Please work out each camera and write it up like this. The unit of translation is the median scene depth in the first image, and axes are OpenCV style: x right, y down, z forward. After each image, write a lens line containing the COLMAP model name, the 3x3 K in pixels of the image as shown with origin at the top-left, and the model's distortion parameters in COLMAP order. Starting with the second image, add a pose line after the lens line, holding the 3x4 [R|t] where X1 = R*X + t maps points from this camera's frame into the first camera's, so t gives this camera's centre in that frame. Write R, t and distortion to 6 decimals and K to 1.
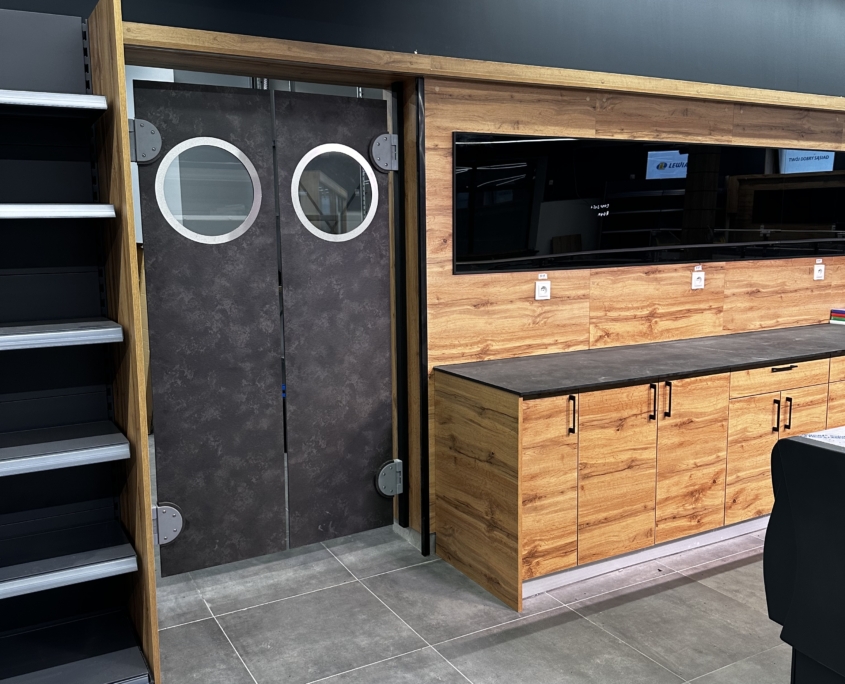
lens RADIAL K [[781.8, 0, 421.3], [0, 781.8, 336.9], [0, 0, 1]] dist [0.154611, -0.299172]
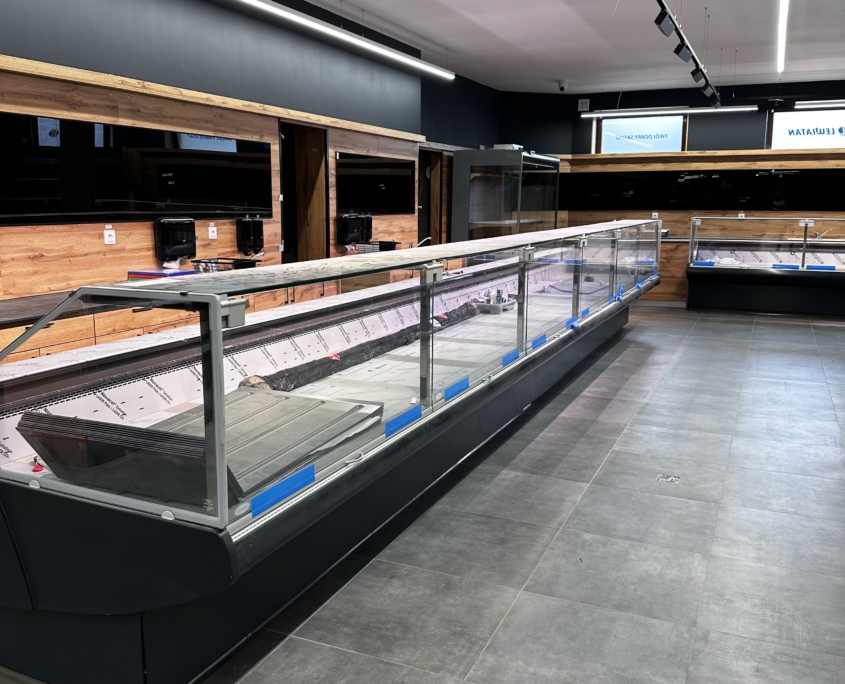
lens RADIAL K [[781.8, 0, 421.3], [0, 781.8, 336.9], [0, 0, 1]] dist [0.154611, -0.299172]
pose [[0.799755, -0.088459, 0.593774, 0.205859], [0.068790, 0.996073, 0.055740, 0.025689], [-0.596372, -0.003733, 0.802699, -0.135584]]
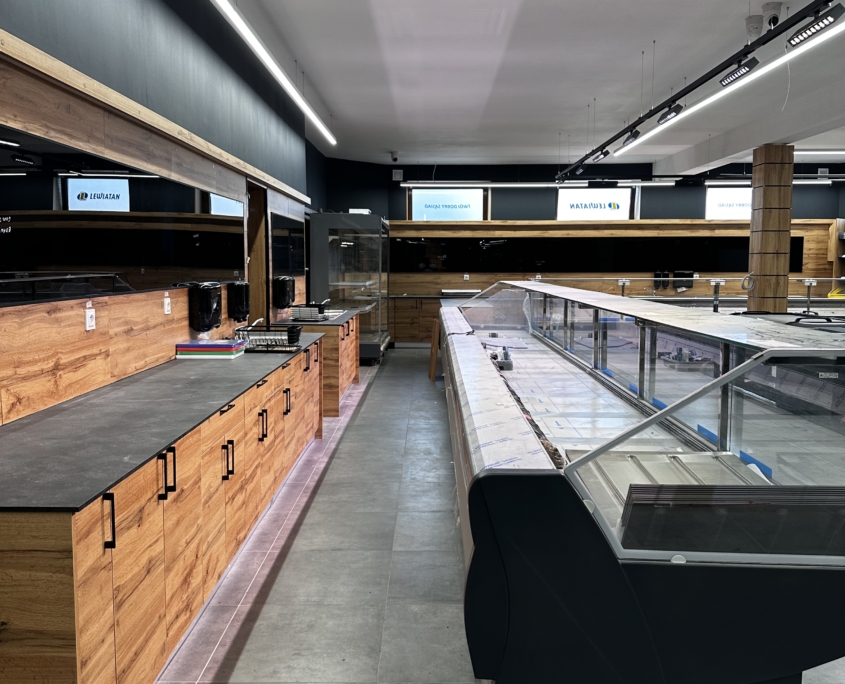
lens RADIAL K [[781.8, 0, 421.3], [0, 781.8, 336.9], [0, 0, 1]] dist [0.154611, -0.299172]
pose [[0.490856, -0.068541, 0.868541, -0.192954], [0.110637, 0.993734, 0.015894, -0.029329], [-0.864188, 0.088291, 0.495363, 0.311039]]
